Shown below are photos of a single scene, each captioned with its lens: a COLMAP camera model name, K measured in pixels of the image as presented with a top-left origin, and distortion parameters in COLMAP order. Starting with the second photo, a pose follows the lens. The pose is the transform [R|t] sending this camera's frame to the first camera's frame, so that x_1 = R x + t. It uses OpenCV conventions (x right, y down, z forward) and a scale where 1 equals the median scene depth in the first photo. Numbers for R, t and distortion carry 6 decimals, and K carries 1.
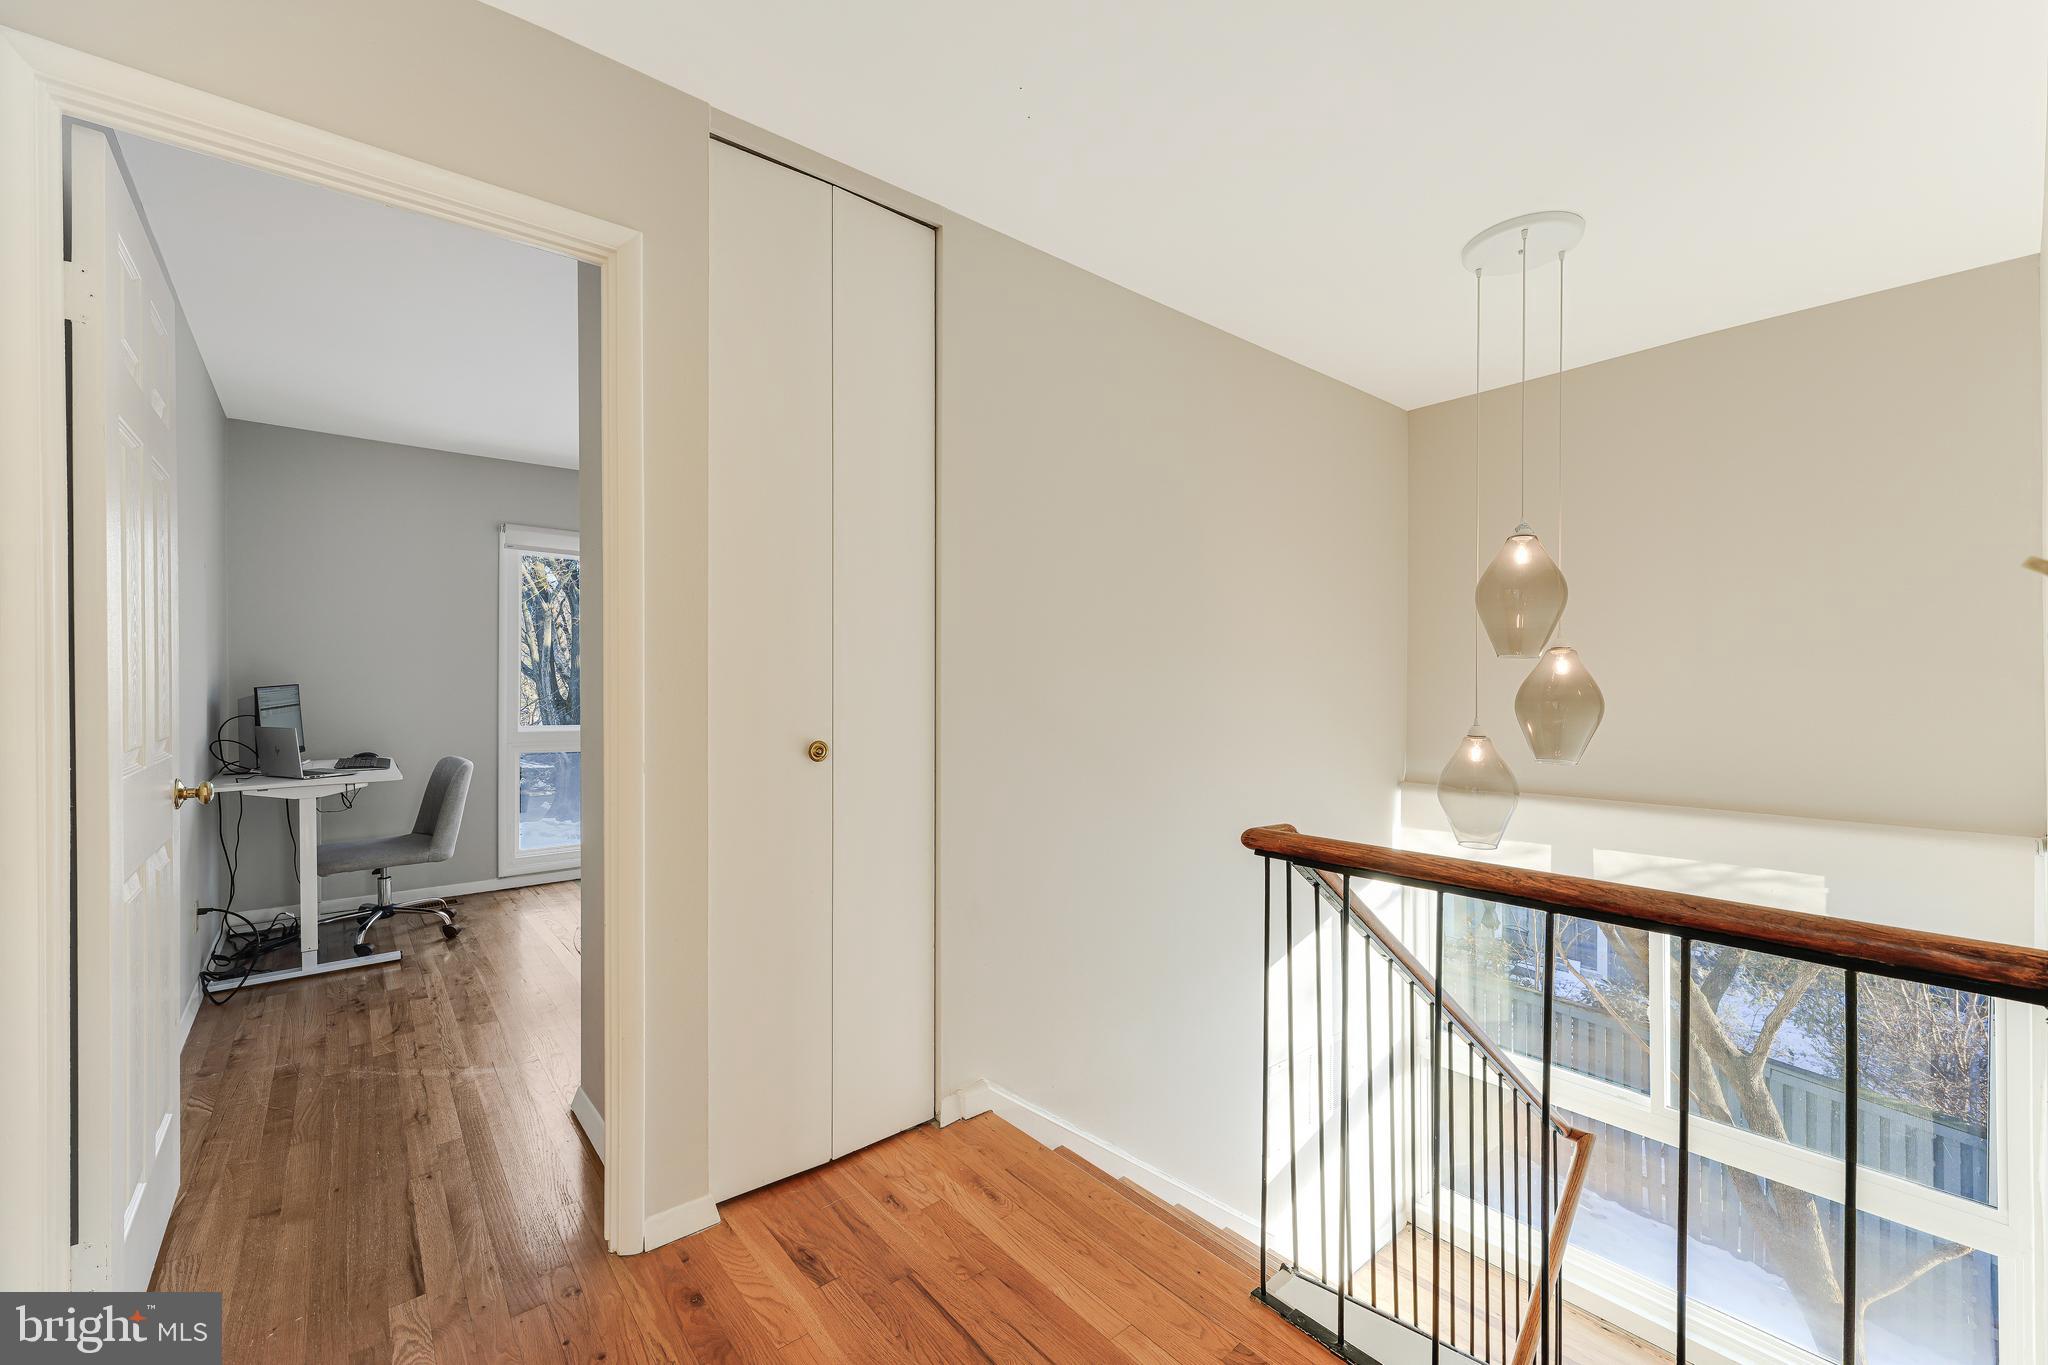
lens RADIAL K [[833.7, 0, 1029.6], [0, 833.7, 675.5], [0, 0, 1]] dist [-0.000093, 0.000022]
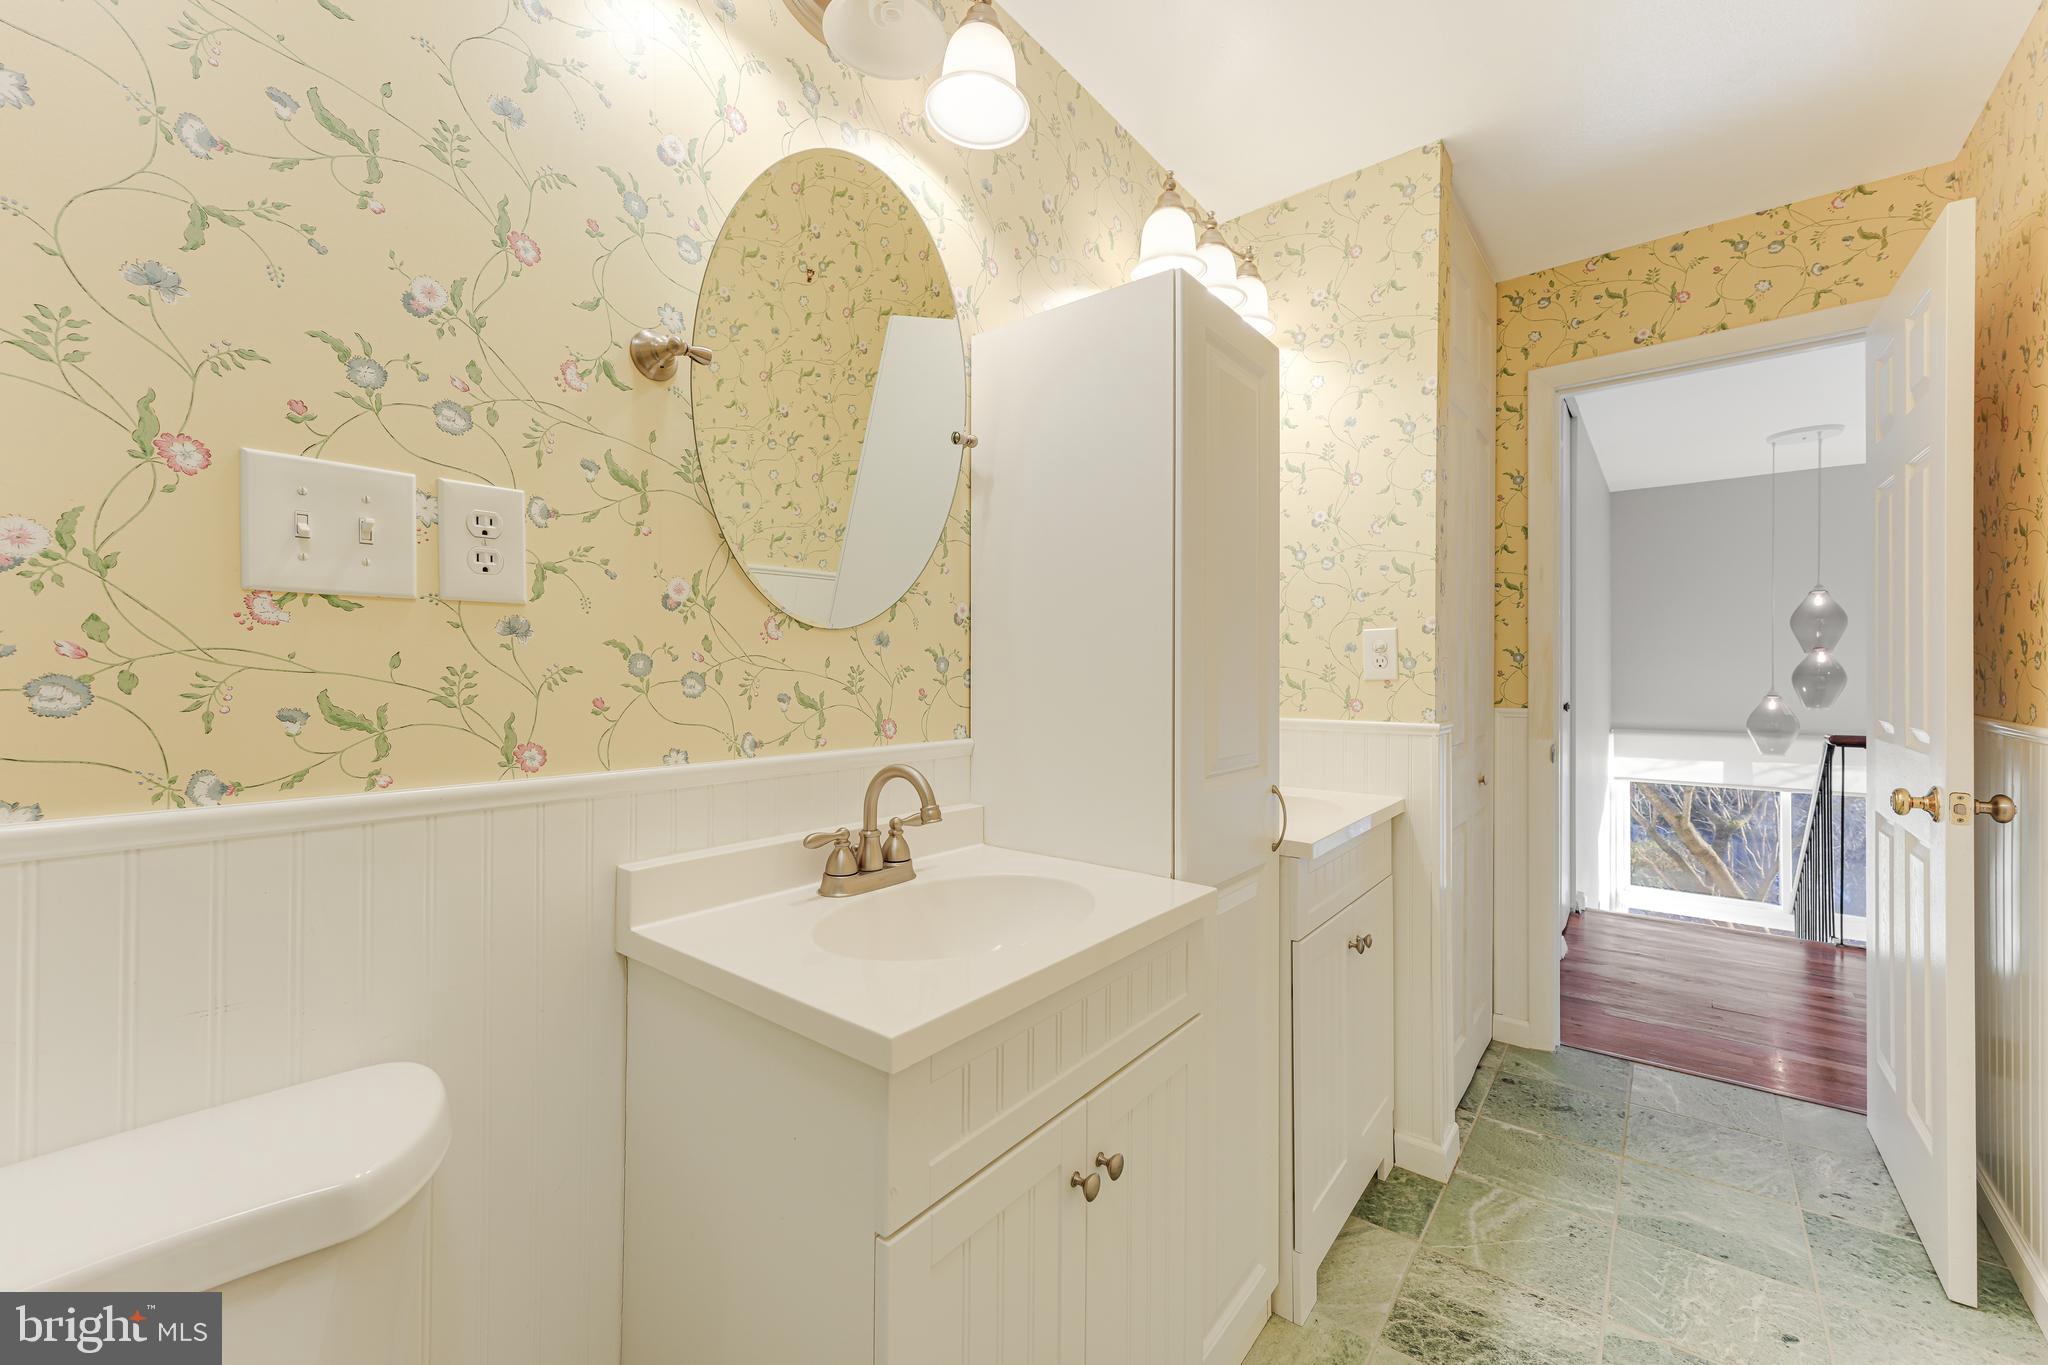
lens RADIAL K [[797.2, 0, 1024.0], [0, 797.2, 682.5], [0, 0, 1]] dist [0.002001, 0.000386]
pose [[0.981885, -0.017356, 0.188680, -1.541819], [0.012392, 0.999546, 0.027459, -0.028320], [-0.189071, -0.024624, 0.981655, -0.461788]]
